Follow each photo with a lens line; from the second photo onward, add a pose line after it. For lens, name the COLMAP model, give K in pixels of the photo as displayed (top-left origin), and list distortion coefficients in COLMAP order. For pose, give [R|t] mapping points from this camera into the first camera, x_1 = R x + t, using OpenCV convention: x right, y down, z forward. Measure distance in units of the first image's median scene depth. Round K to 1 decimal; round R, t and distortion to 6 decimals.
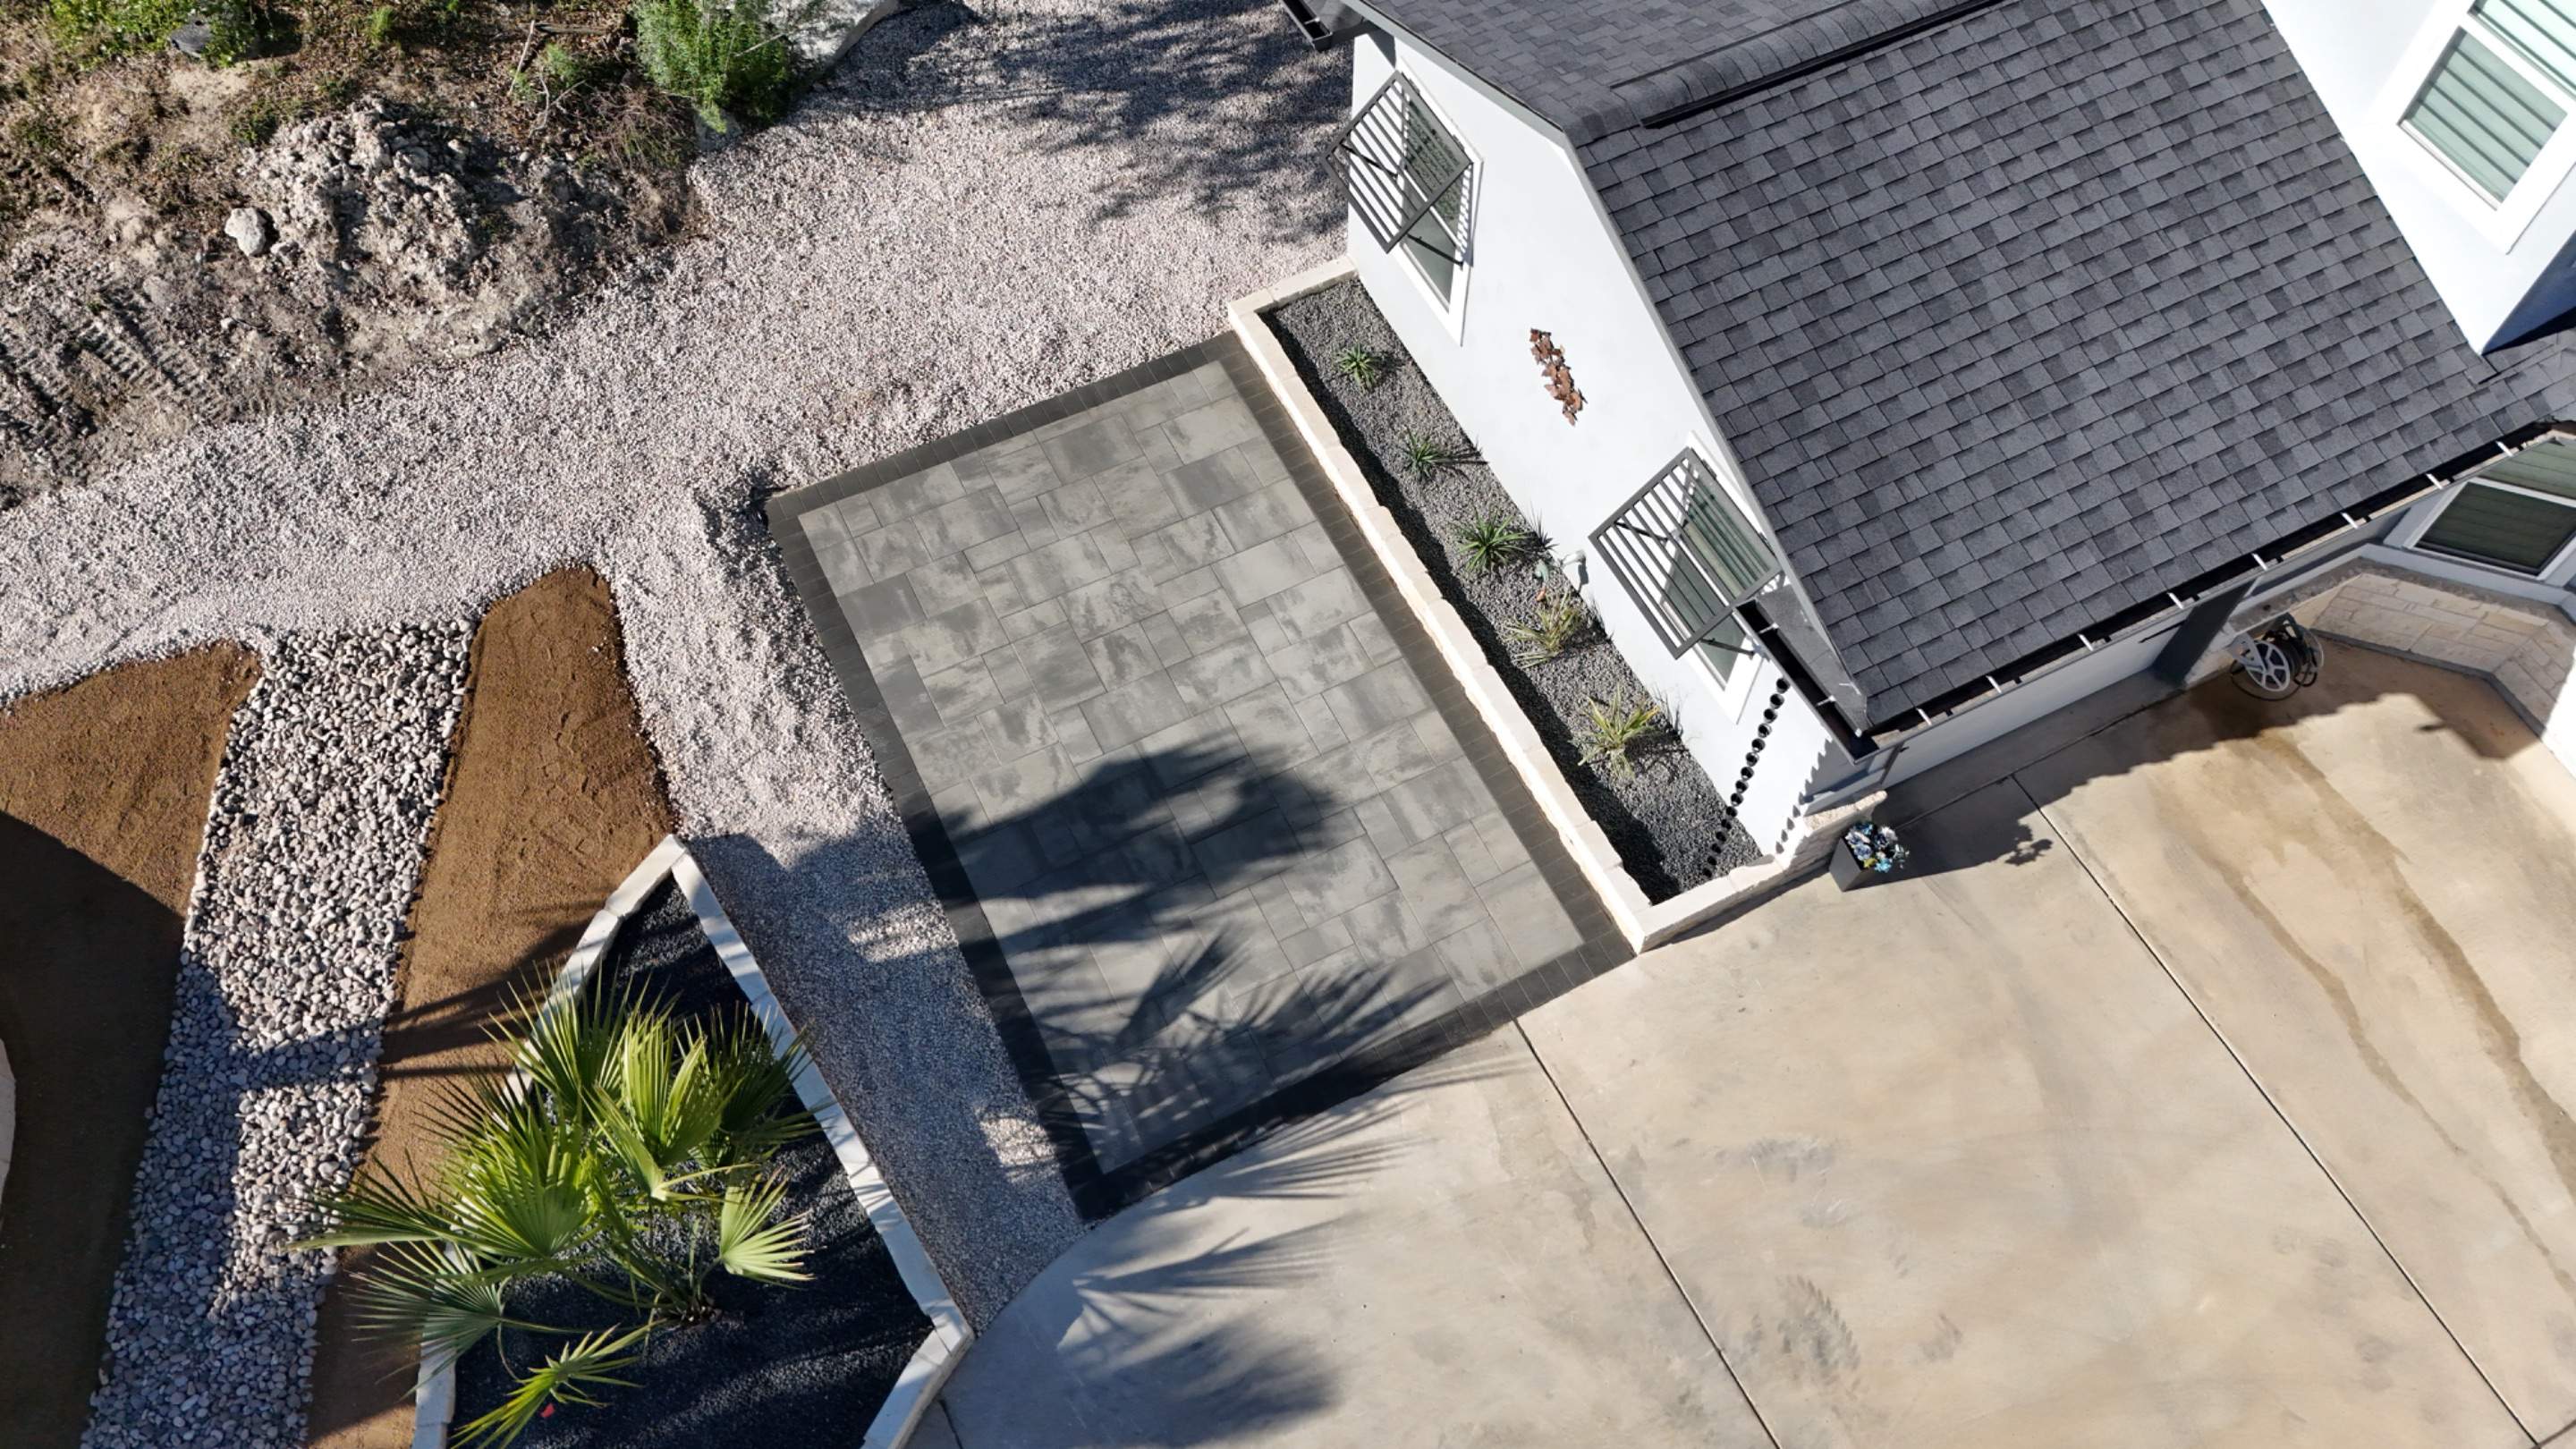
lens RADIAL K [[1908.3, 0, 1288.0], [0, 1908.3, 724.5], [0, 0, 1]] dist [0.024953, -0.003821]
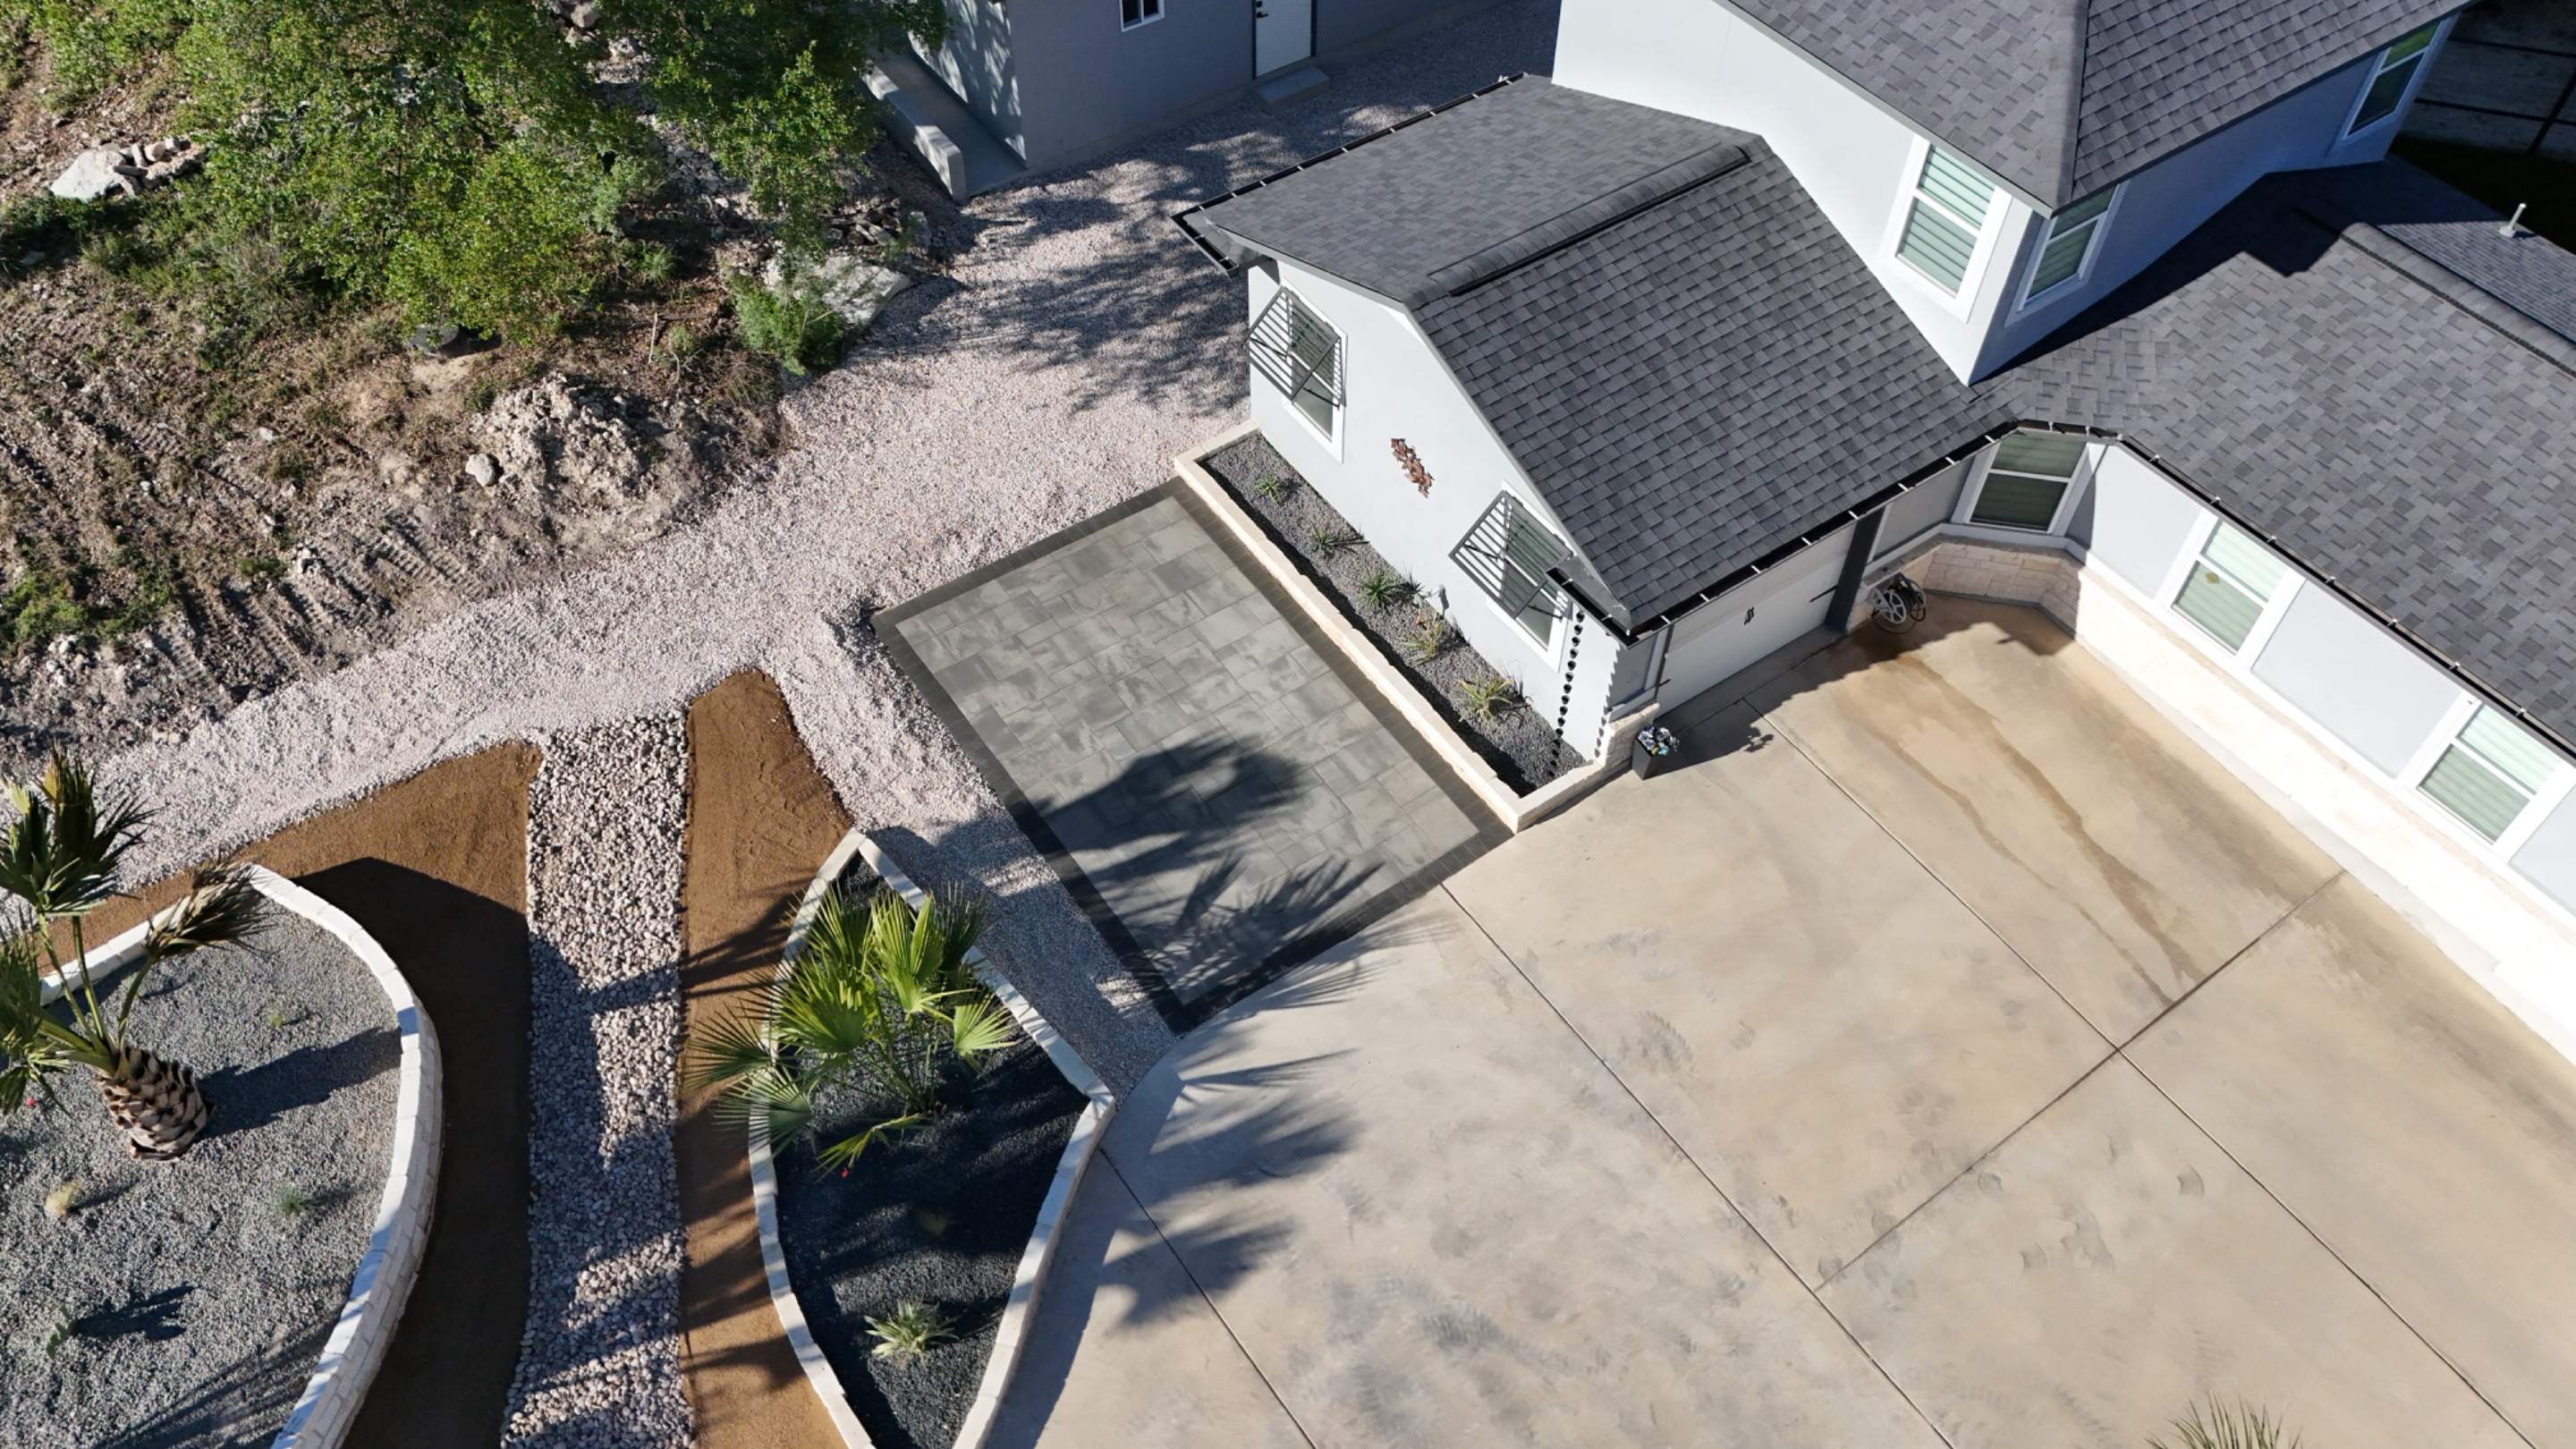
lens RADIAL K [[1898.6, 0, 1288.0], [0, 1898.6, 724.5], [0, 0, 1]] dist [0.052499, -0.043922]
pose [[0.989871, -0.107714, 0.092478, -0.117663], [0.119396, 0.984057, -0.131820, 0.205055], [-0.076805, 0.141526, 0.986951, -0.451921]]
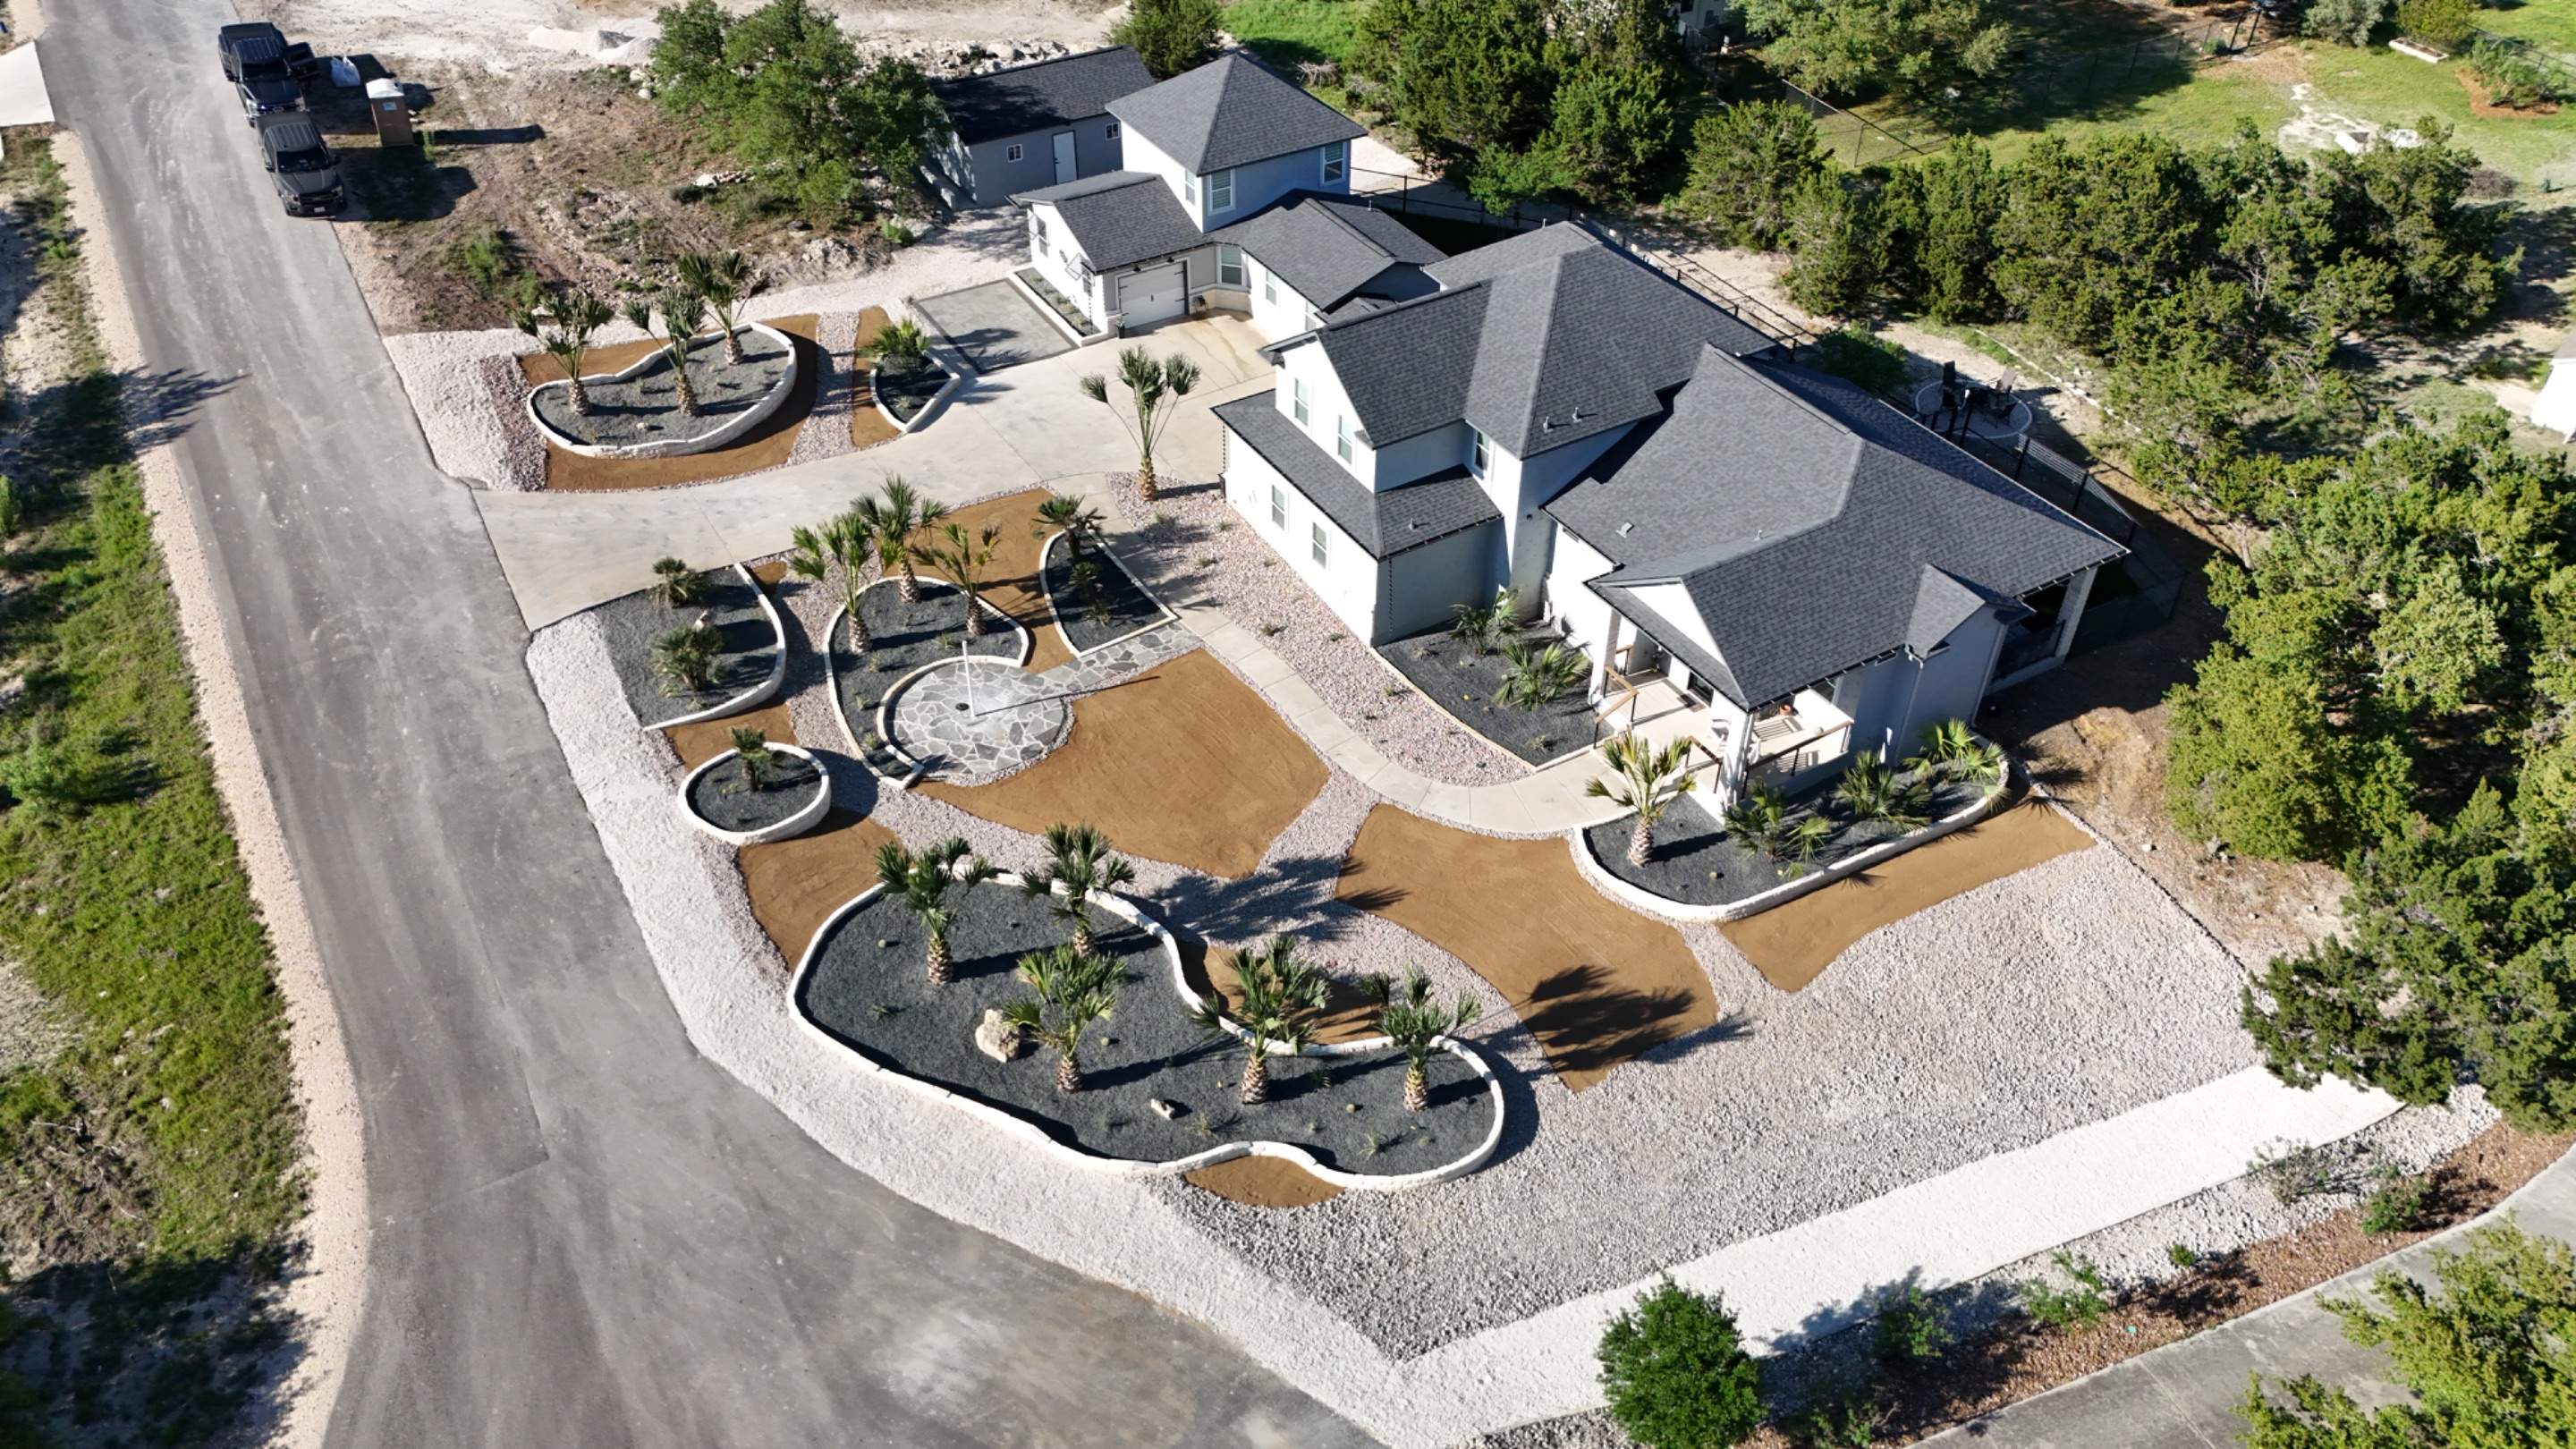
lens RADIAL K [[1898.6, 0, 1288.0], [0, 1898.6, 724.5], [0, 0, 1]] dist [0.052499, -0.043922]
pose [[0.996765, -0.047471, 0.064857, 0.361686], [0.066063, 0.943498, -0.324727, 2.877718], [-0.045778, 0.327961, 0.943581, -3.722162]]
